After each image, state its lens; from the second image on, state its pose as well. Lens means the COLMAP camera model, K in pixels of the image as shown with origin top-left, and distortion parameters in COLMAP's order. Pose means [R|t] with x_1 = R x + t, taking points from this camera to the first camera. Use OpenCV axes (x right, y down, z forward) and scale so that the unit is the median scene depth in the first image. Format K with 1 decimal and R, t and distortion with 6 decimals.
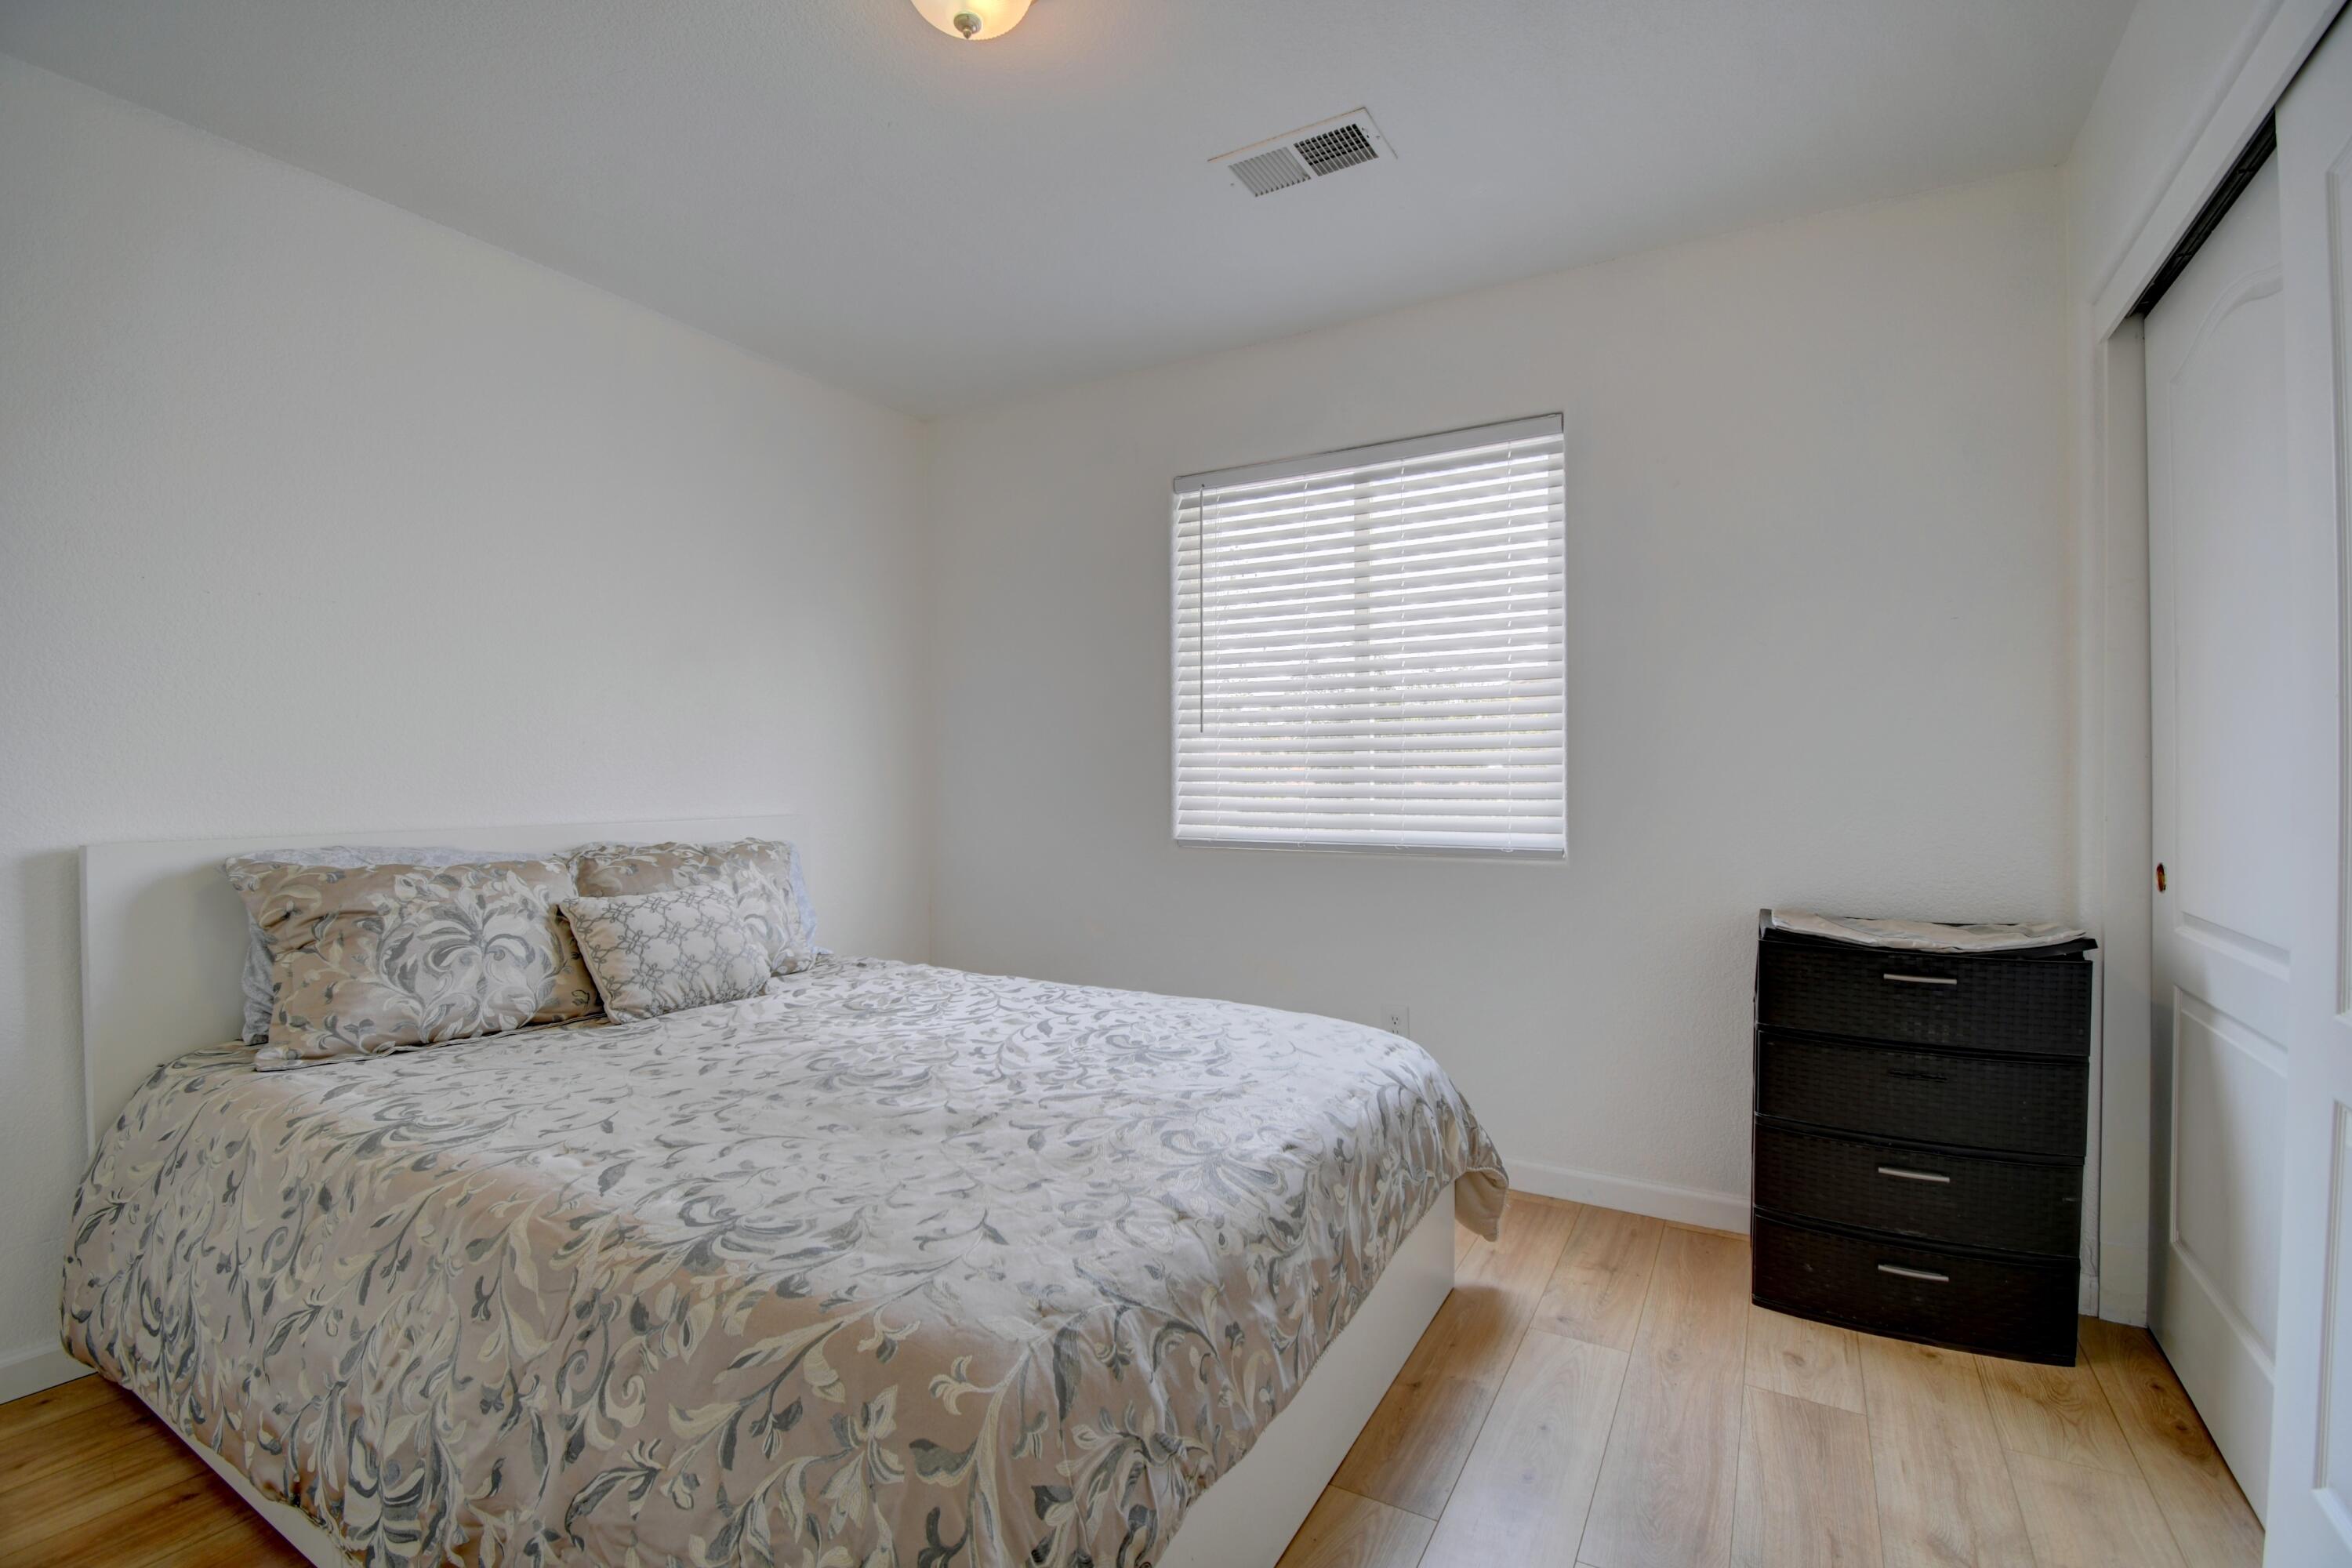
lens RADIAL K [[1054.2, 0, 1166.0], [0, 1054.2, 785.5], [0, 0, 1]] dist [-0.003641, -0.005639]
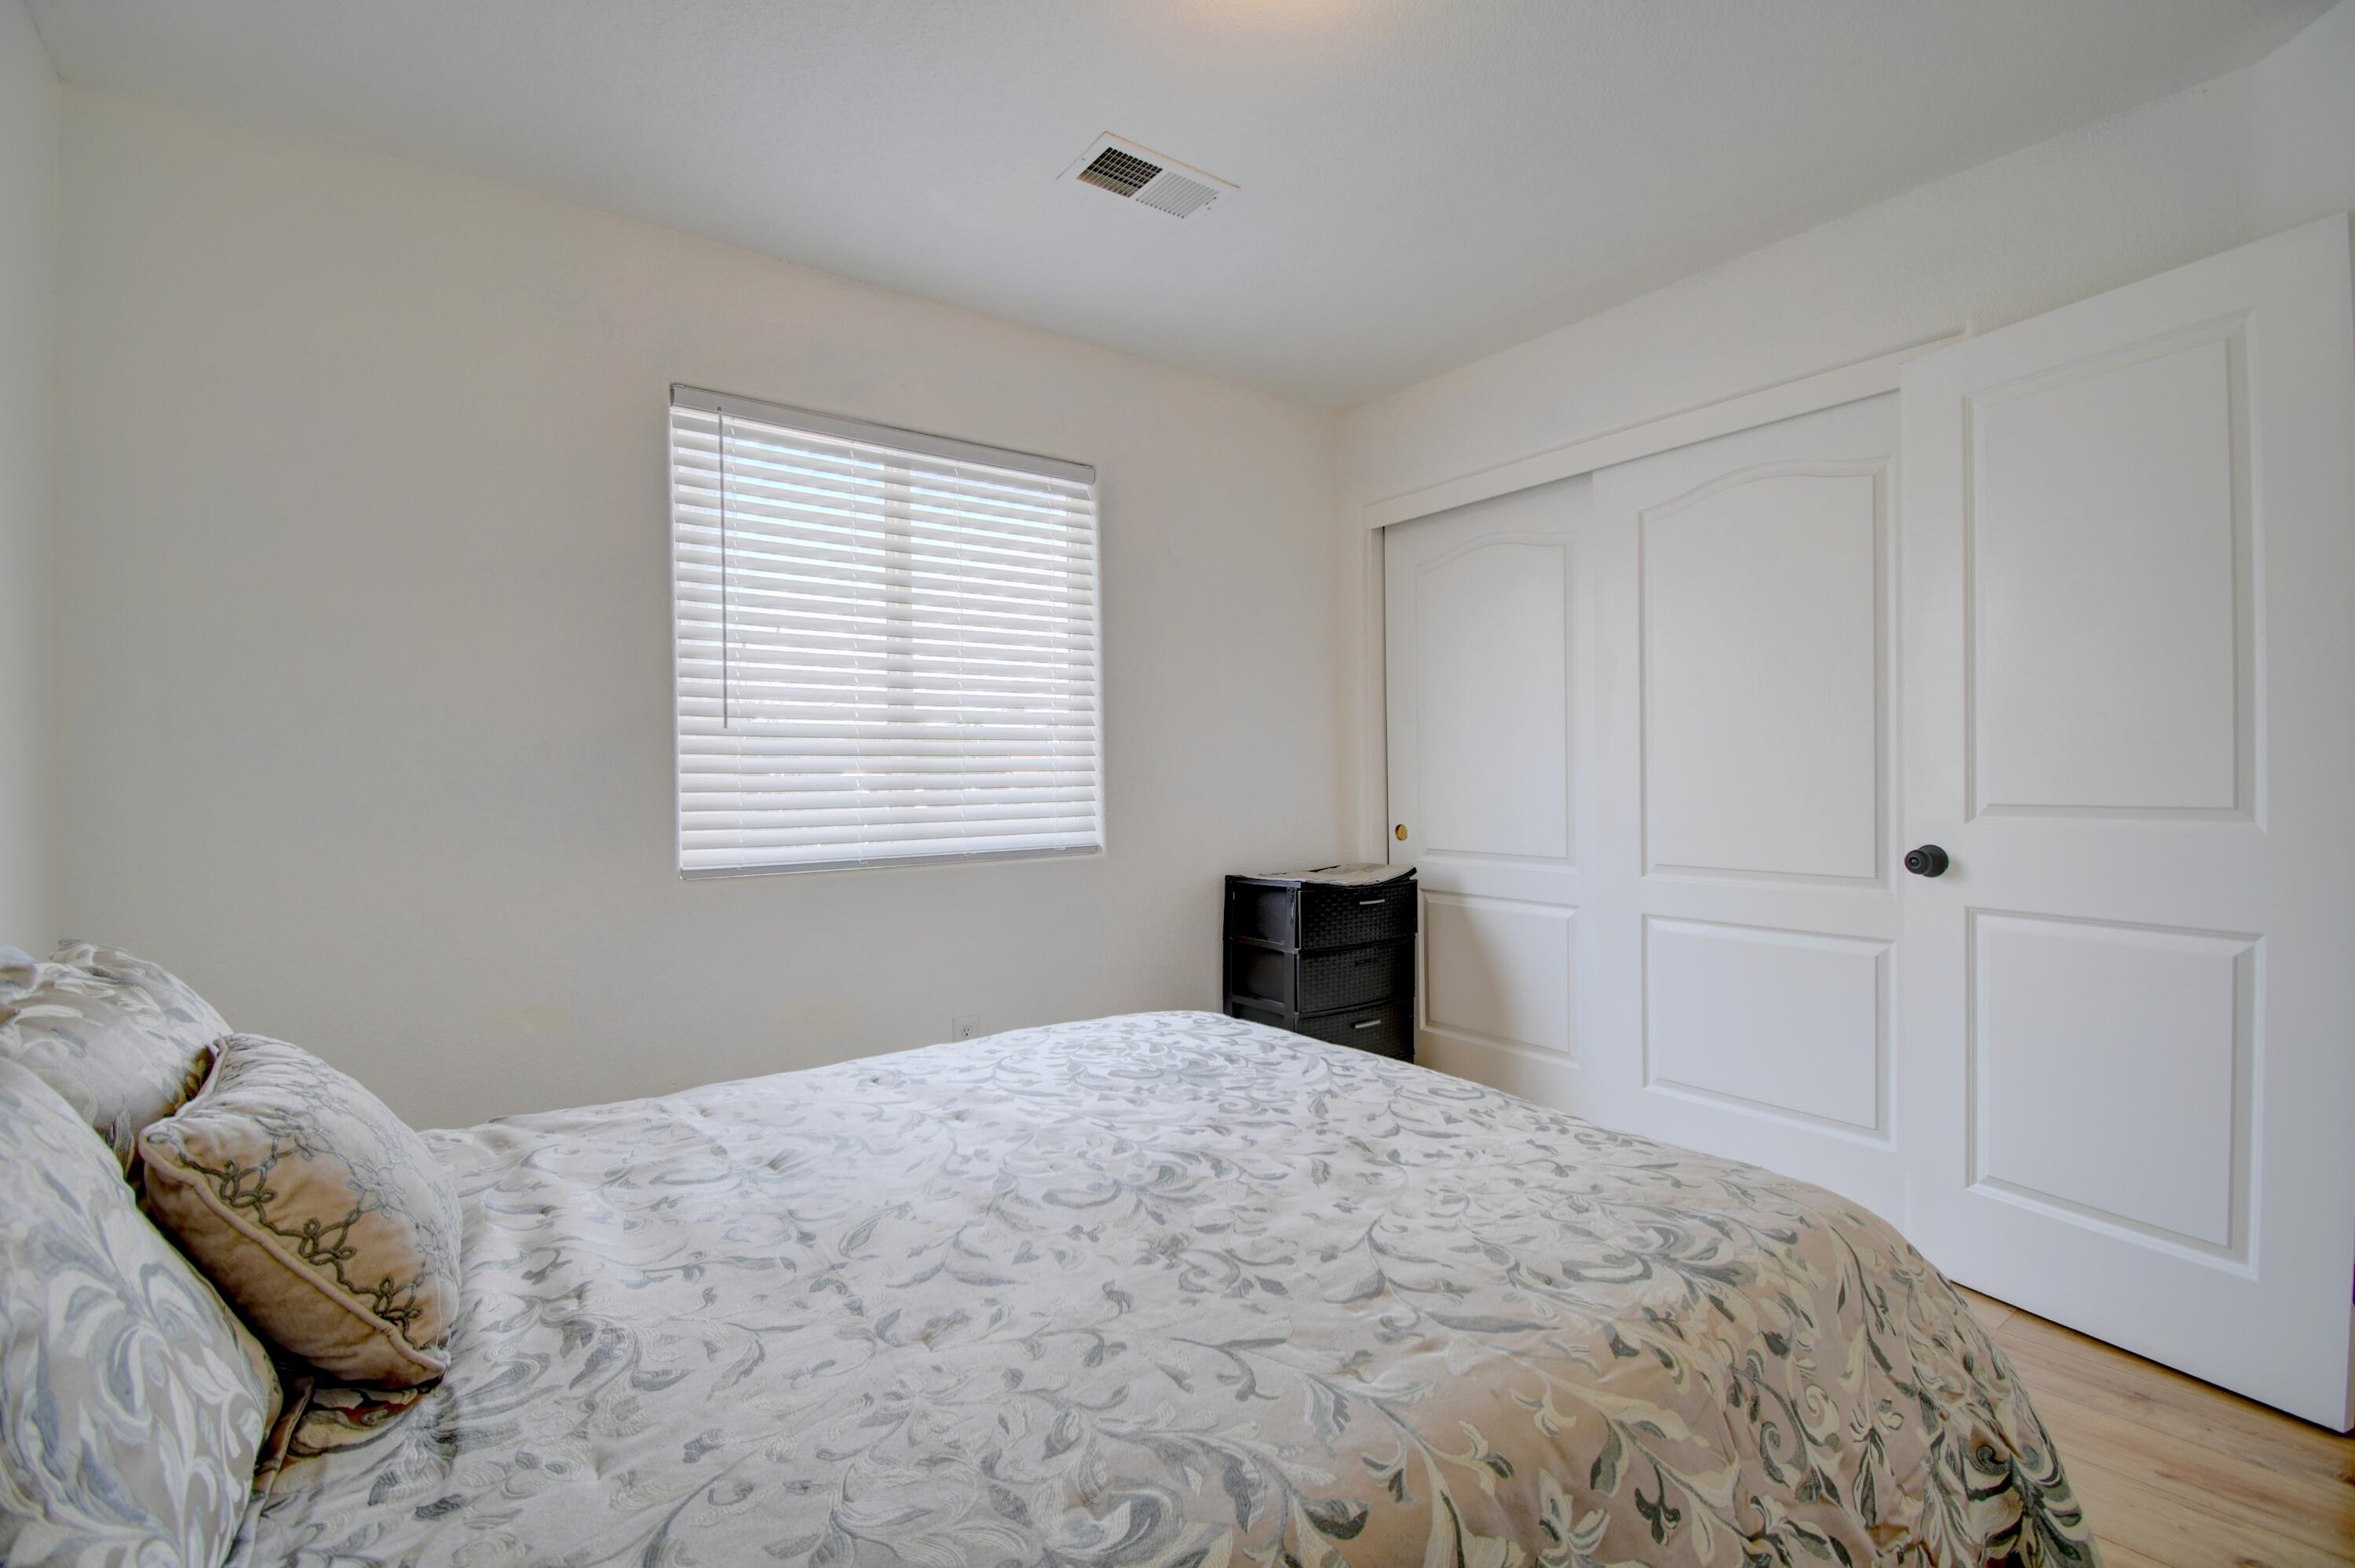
lens RADIAL K [[1055.4, 0, 1181.0], [0, 1055.4, 798.1], [0, 0, 1]] dist [-0.003641, -0.005639]
pose [[0.387019, -0.019773, 0.921860, -1.032605], [0.019292, 0.999725, 0.013343, -0.006618], [-0.921870, 0.012620, 0.387294, 0.735496]]
